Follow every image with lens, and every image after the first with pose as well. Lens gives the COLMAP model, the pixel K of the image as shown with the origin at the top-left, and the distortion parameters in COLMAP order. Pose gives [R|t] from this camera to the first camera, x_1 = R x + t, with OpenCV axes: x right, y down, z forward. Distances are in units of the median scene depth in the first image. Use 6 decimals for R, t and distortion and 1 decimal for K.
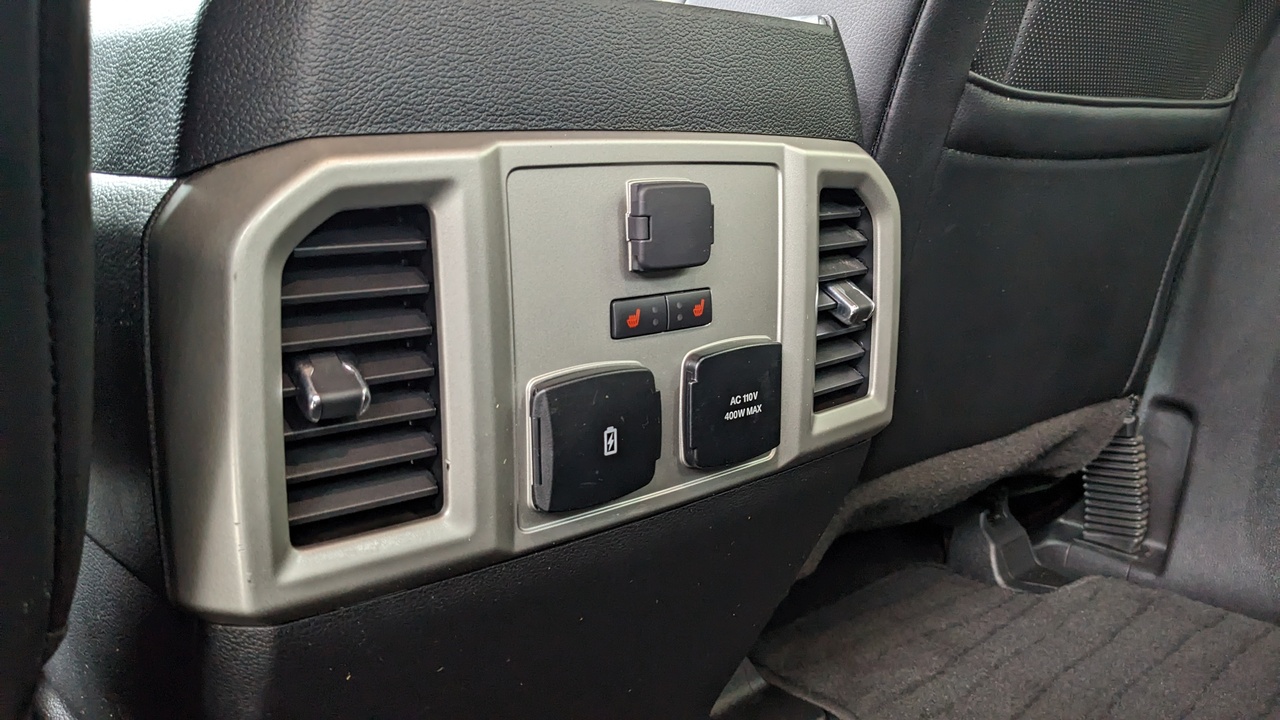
lens RADIAL K [[1042.3, 0, 640.0], [0, 1042.3, 360.0], [0, 0, 1]] dist [0.050356, -0.089736]
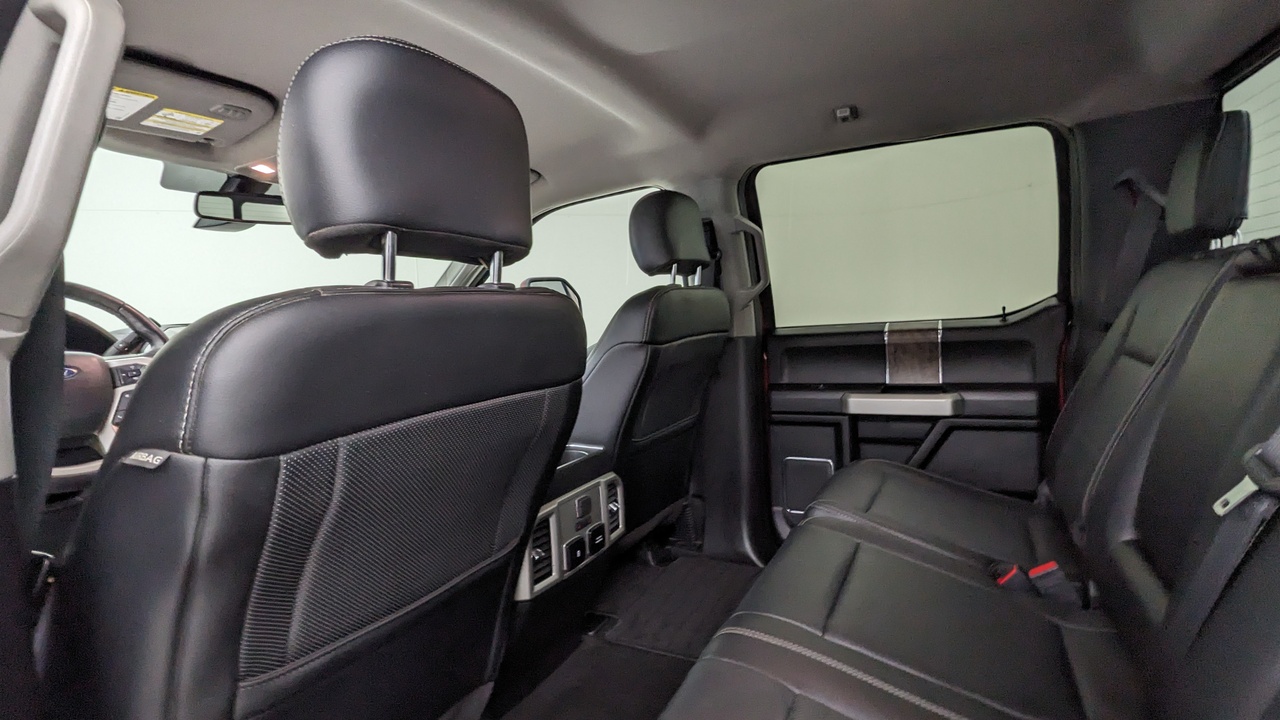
lens RADIAL K [[604.1, 0, 640.0], [0, 604.1, 360.0], [0, 0, 1]] dist [0.000254, -0.000012]
pose [[0.936780, -0.070460, 0.342752, -0.512310], [0.118901, 0.985331, -0.122416, -0.335793], [-0.329098, 0.155430, 0.931416, -1.456843]]
